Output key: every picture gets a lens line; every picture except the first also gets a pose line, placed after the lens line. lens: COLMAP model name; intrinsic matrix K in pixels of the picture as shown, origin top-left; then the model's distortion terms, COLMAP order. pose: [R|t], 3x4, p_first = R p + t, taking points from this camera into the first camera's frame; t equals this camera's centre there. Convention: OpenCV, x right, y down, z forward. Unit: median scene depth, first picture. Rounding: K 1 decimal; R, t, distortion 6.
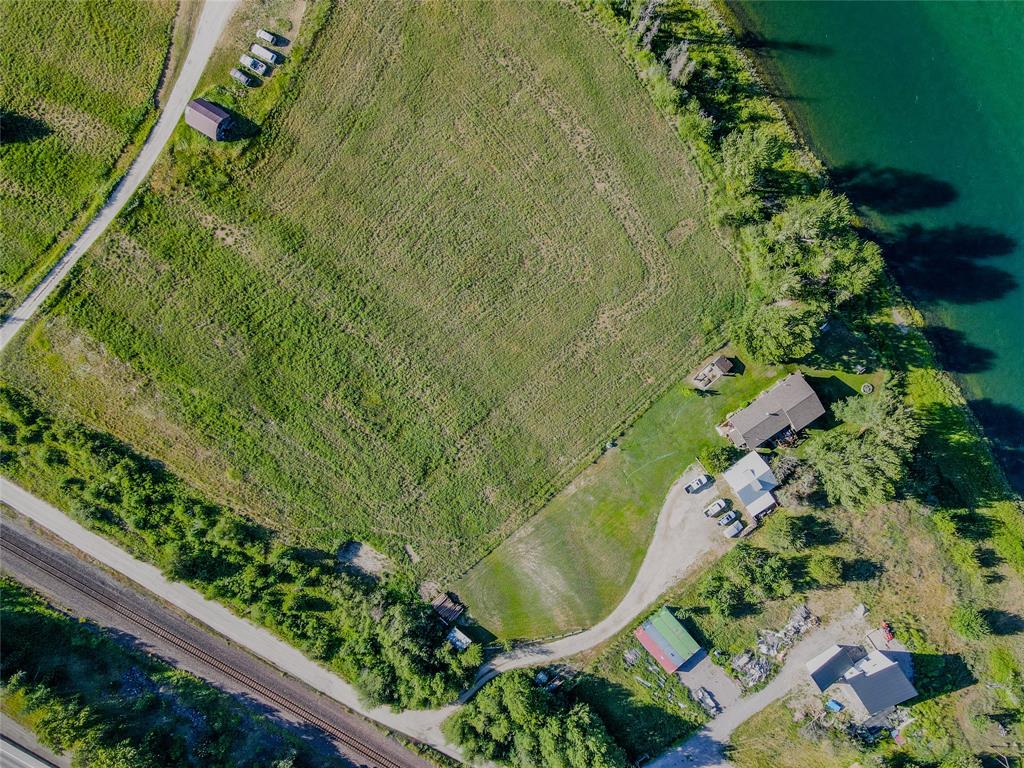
lens RADIAL K [[750.3, 0, 510.0], [0, 750.3, 386.4], [0, 0, 1]] dist [0.000190, 0.033438]
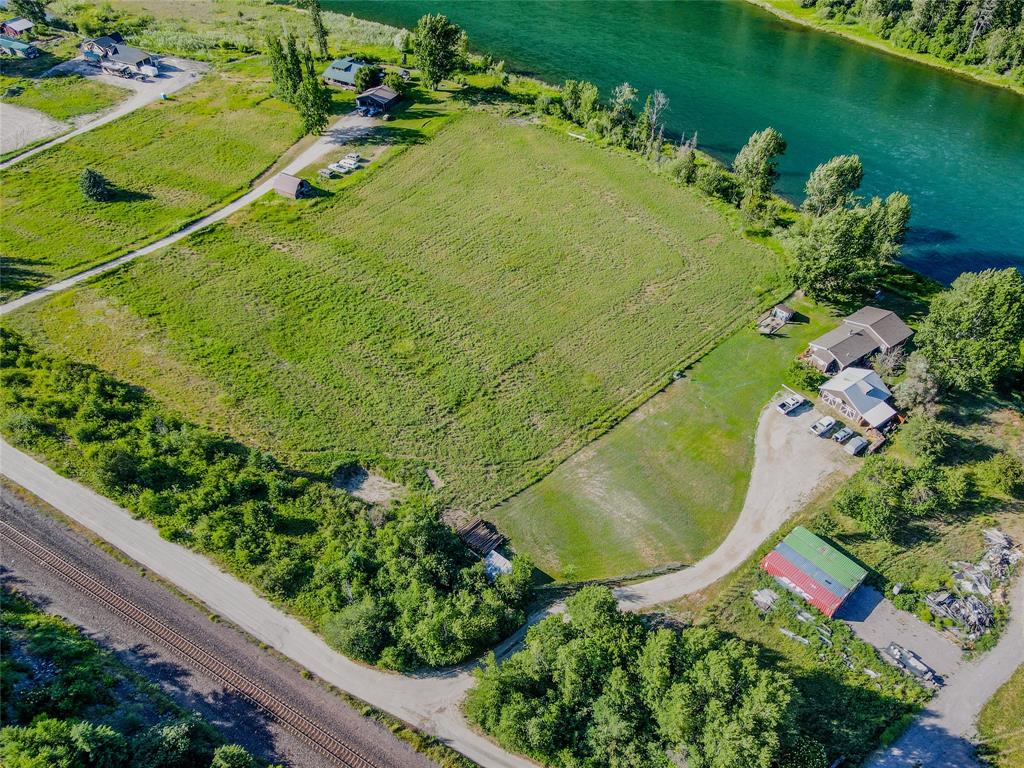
lens RADIAL K [[750.3, 0, 510.0], [0, 750.3, 386.4], [0, 0, 1]] dist [0.000190, 0.033438]
pose [[0.999953, 0.009163, 0.003166, -0.059496], [-0.003743, 0.666189, -0.745774, 0.717634], [-0.008943, 0.745727, 0.666192, 0.439776]]
